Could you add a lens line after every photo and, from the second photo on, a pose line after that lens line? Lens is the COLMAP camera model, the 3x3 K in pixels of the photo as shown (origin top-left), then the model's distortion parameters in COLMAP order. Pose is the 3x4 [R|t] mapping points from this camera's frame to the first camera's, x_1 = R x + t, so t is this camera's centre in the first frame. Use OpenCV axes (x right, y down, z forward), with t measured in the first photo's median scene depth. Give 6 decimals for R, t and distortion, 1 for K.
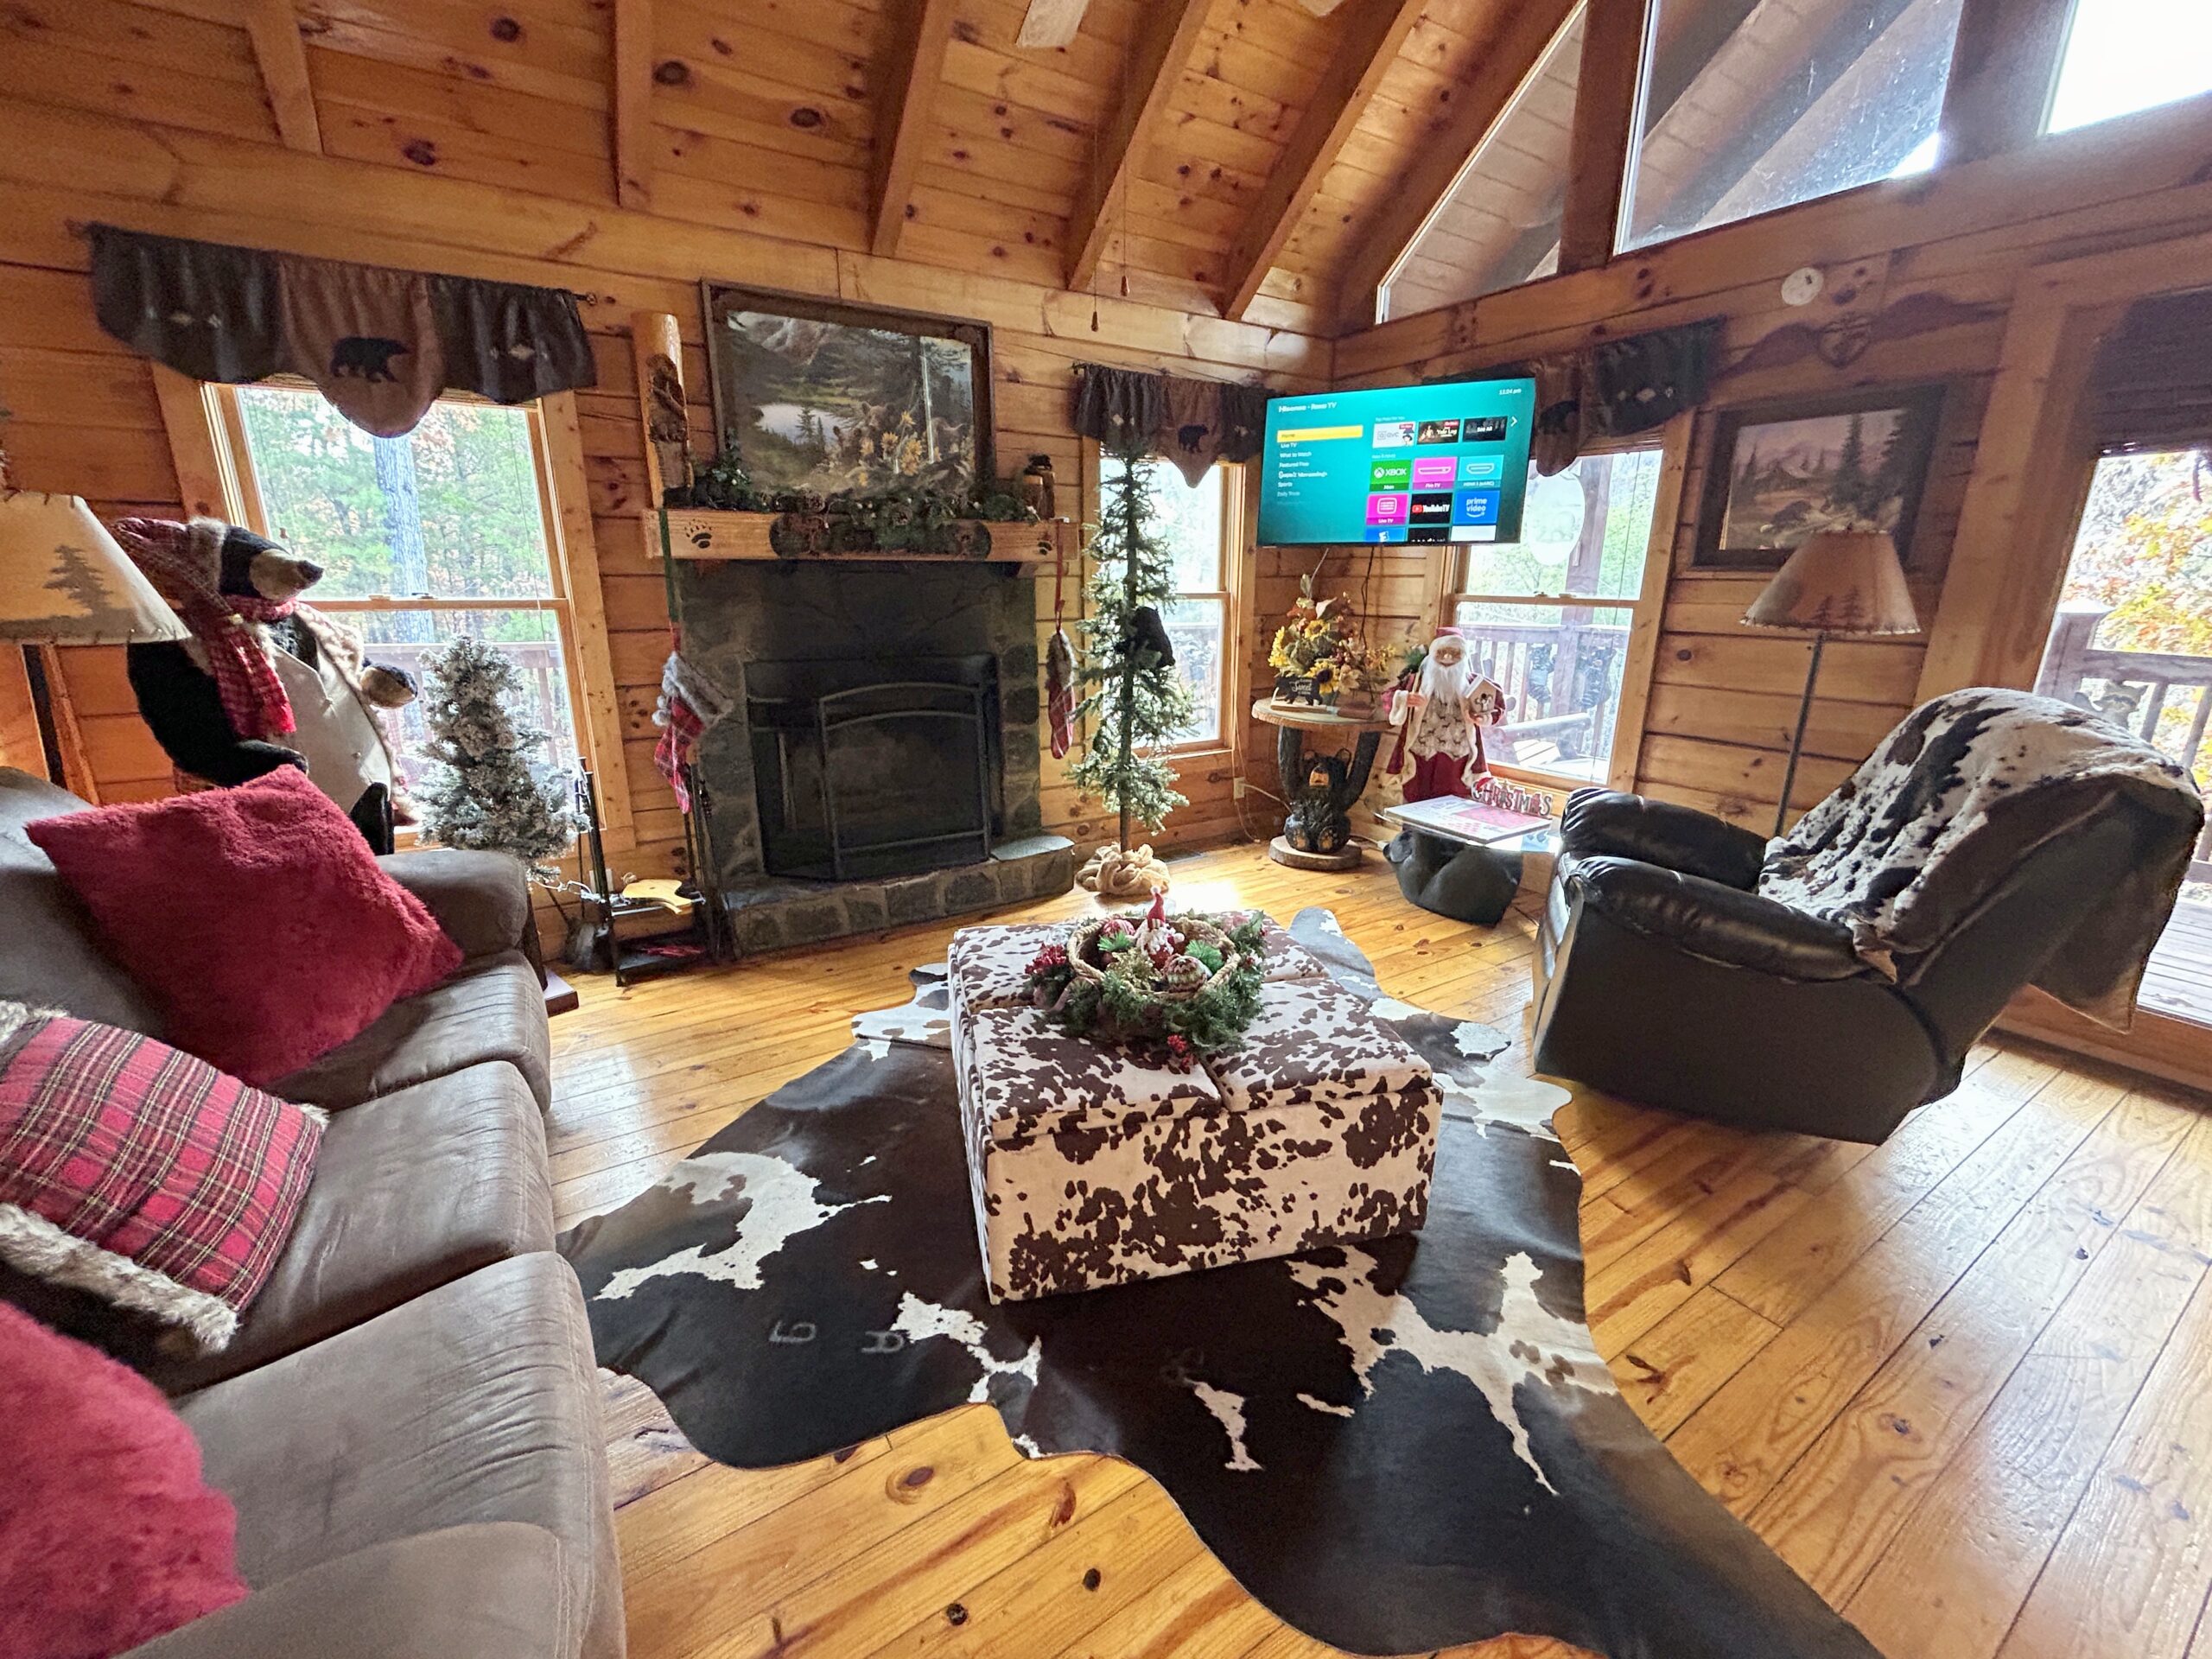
lens RADIAL K [[913.1, 0, 1106.0], [0, 913.1, 829.5], [0, 0, 1]] dist [-0.001670, 0.000132]
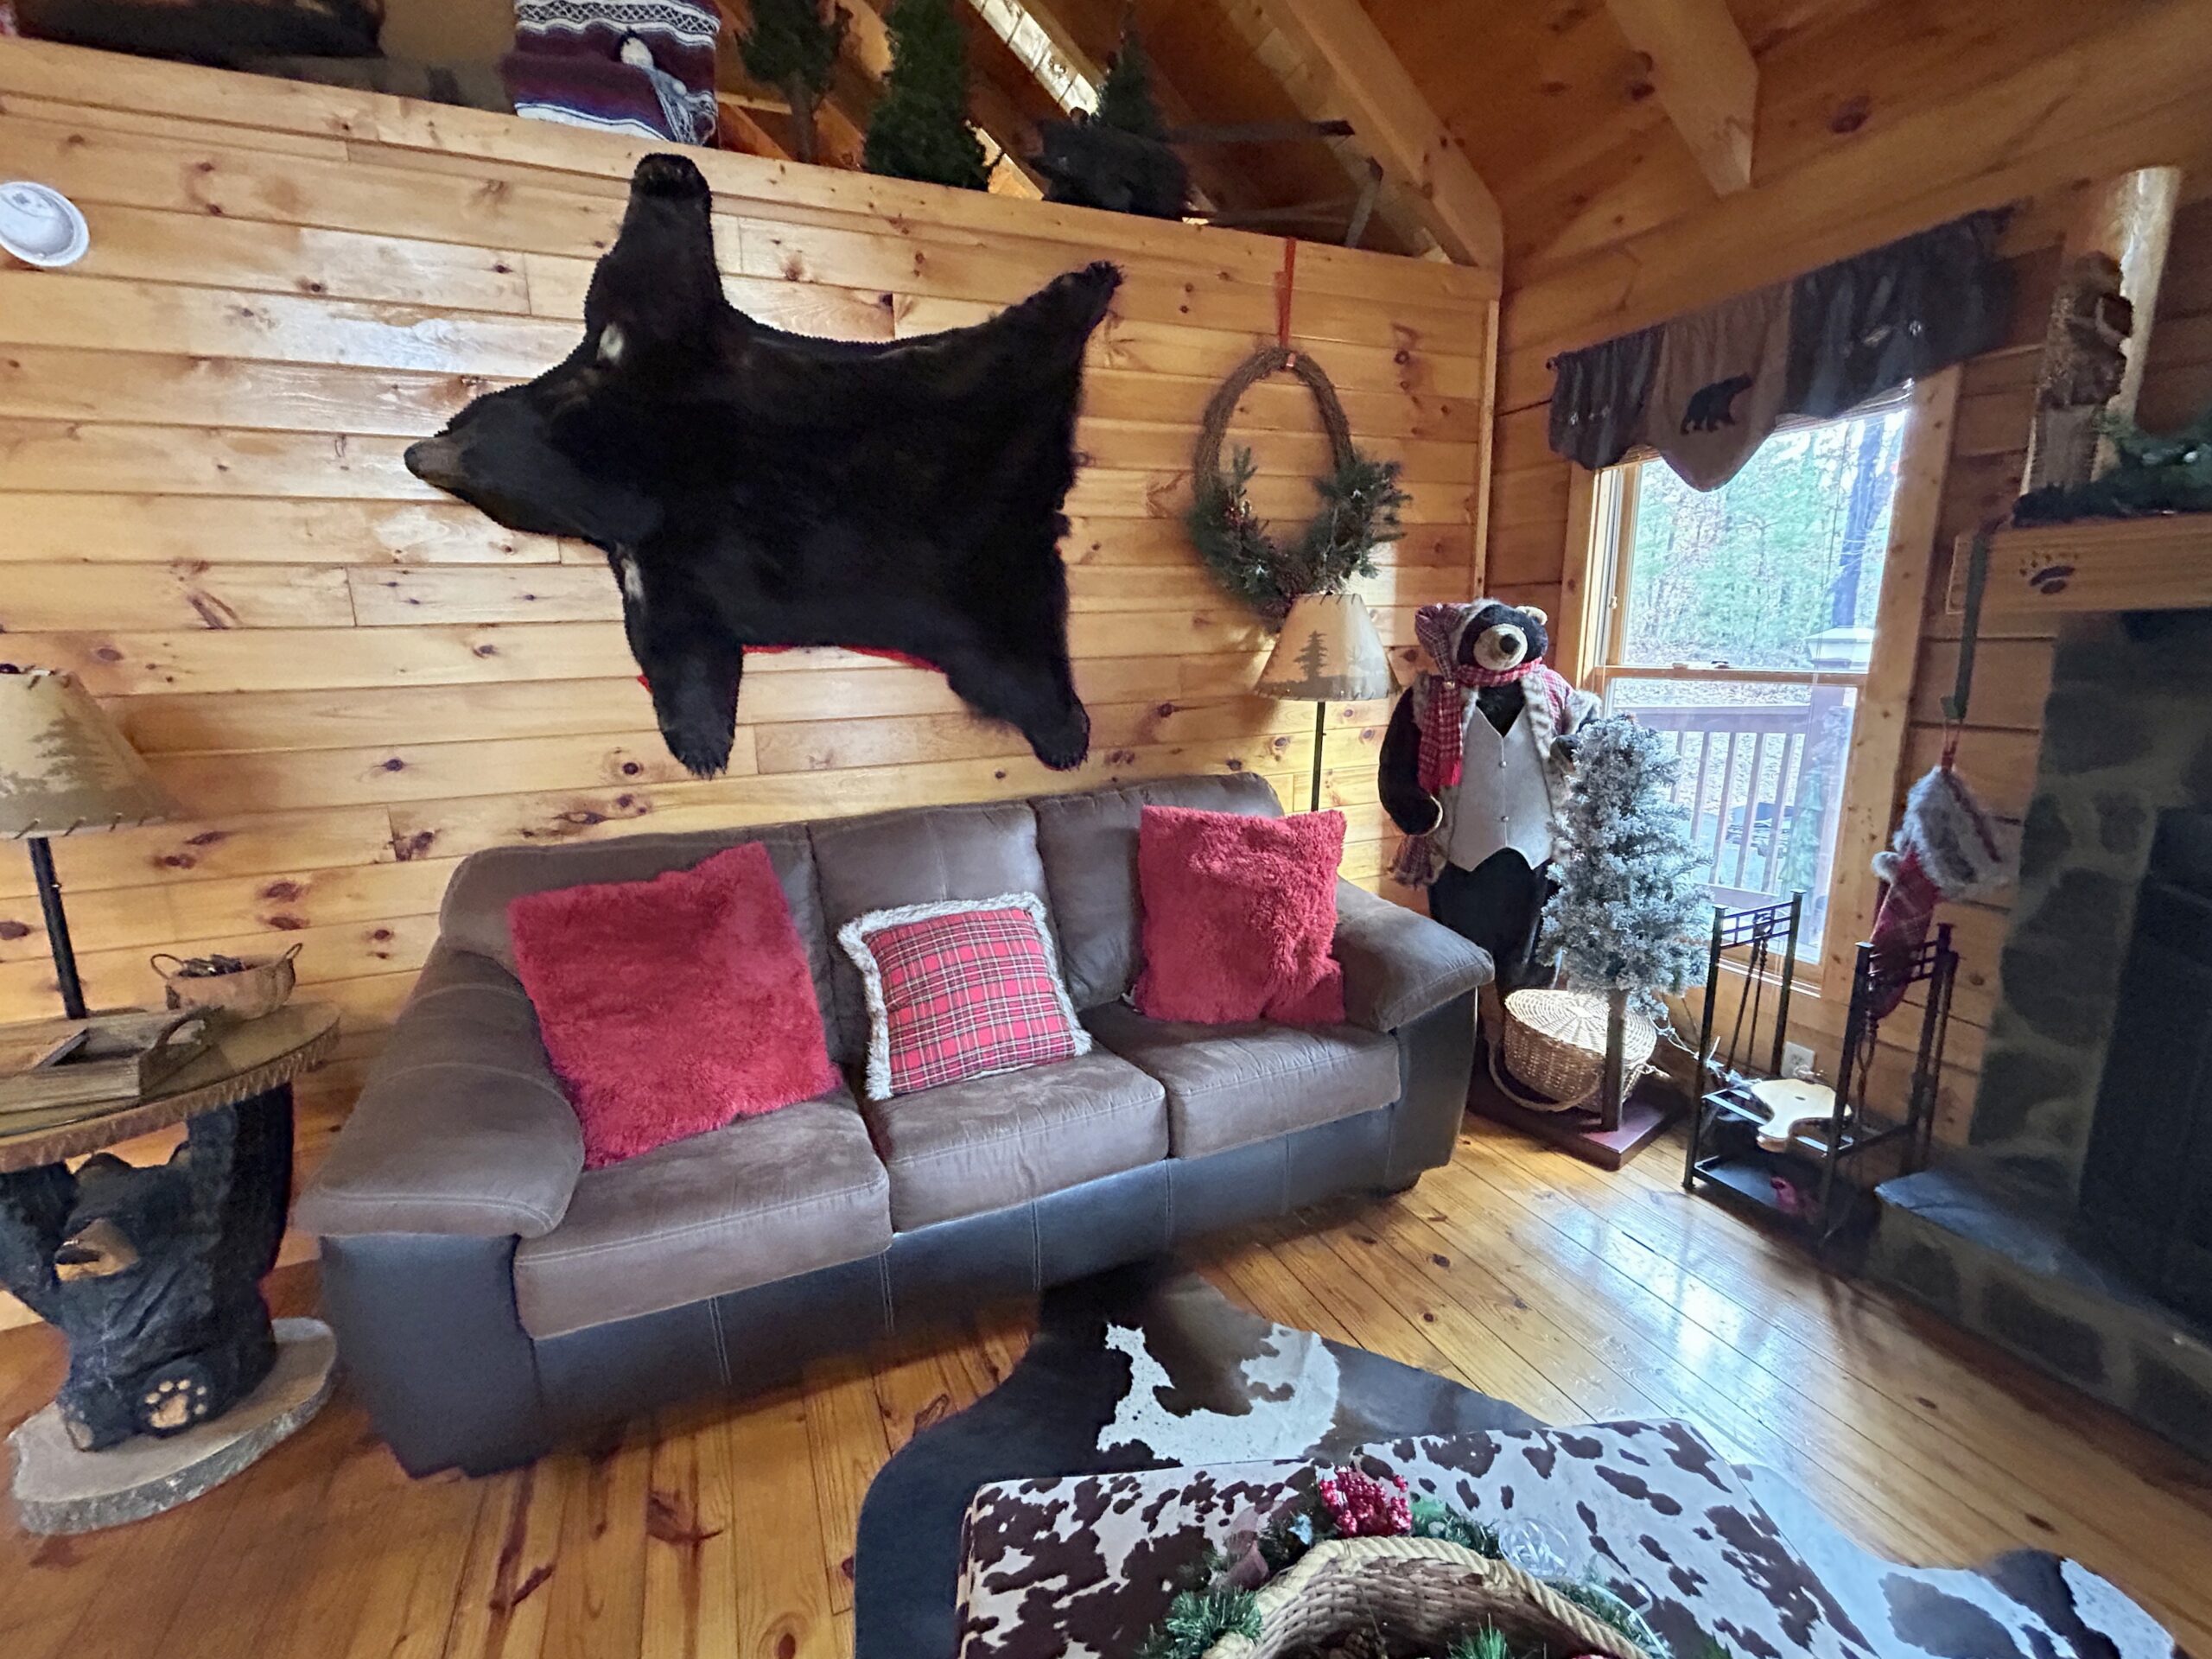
lens RADIAL K [[944.9, 0, 1106.0], [0, 944.9, 829.5], [0, 0, 1]] dist [-0.002231, -0.000446]
pose [[-0.172593, 0.195016, -0.965495, 0.232479], [-0.240396, 0.942224, 0.233289, -0.169683], [0.955208, 0.272365, -0.115740, 0.560098]]
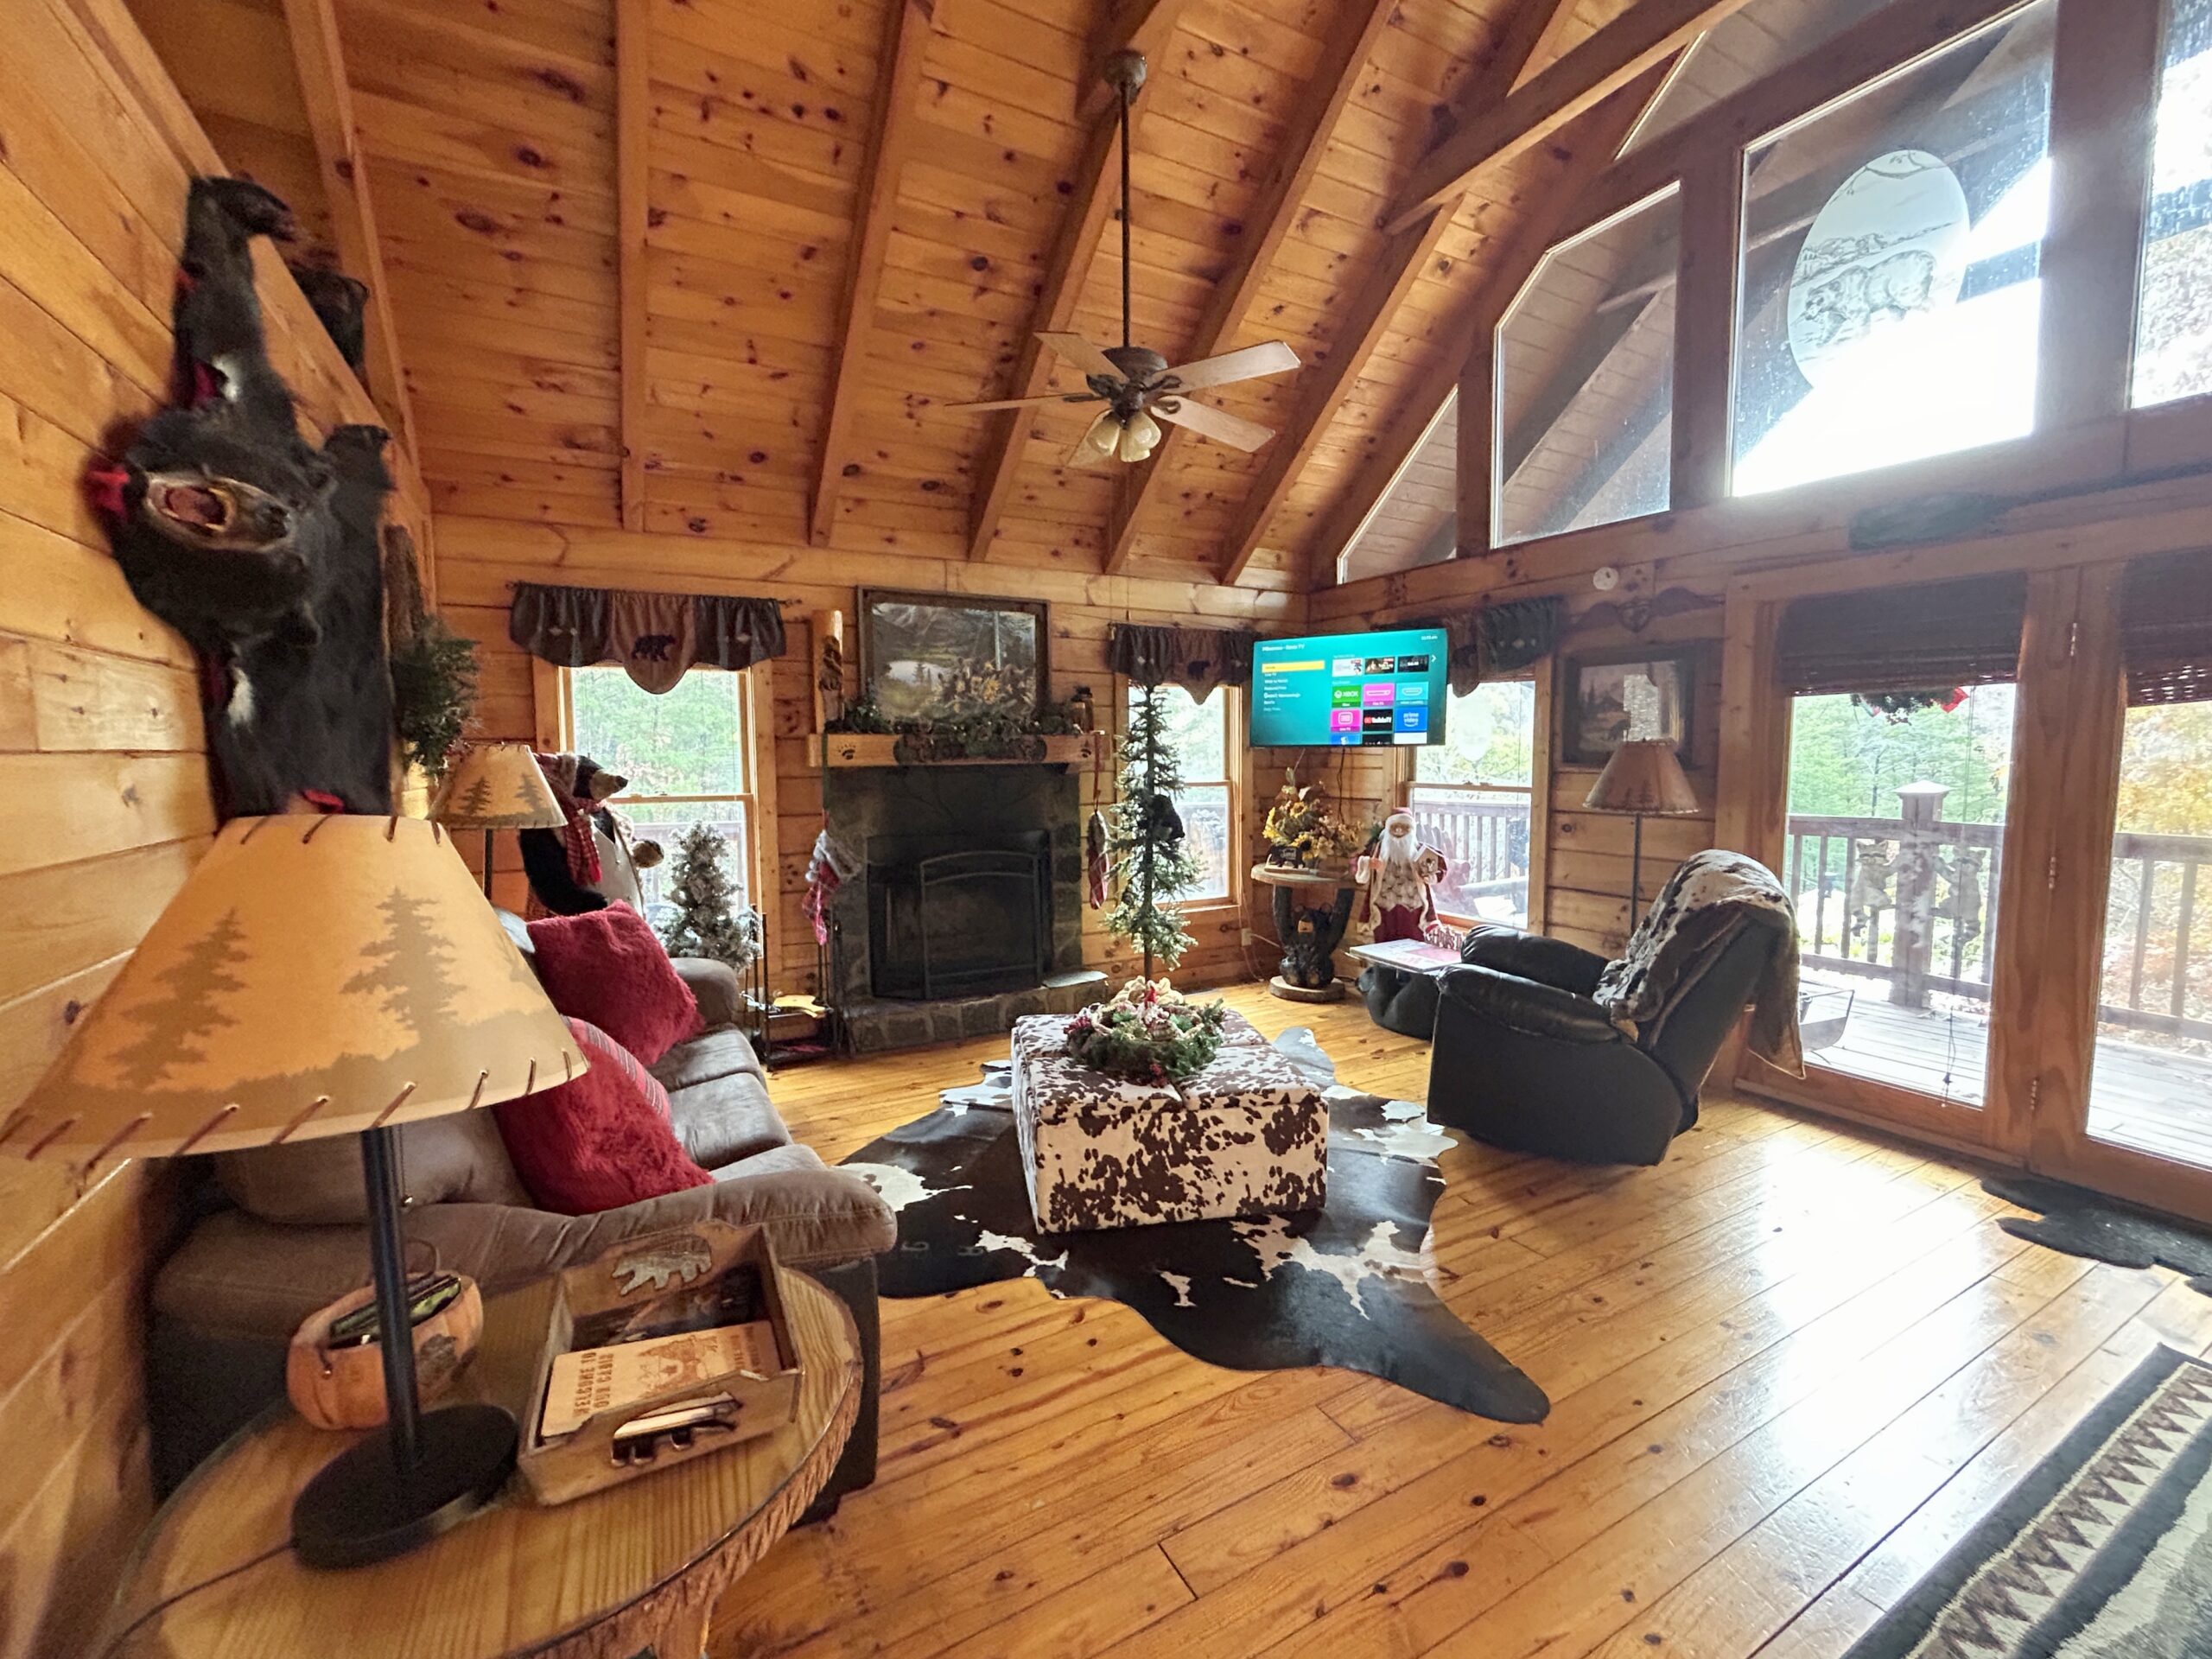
lens RADIAL K [[944.9, 0, 1106.0], [0, 944.9, 829.5], [0, 0, 1]] dist [-0.002231, -0.000446]
pose [[0.998248, -0.005129, -0.058952, 0.053458], [-0.005942, 0.982513, -0.186102, 0.076886], [0.058875, 0.186126, 0.980760, -0.422191]]
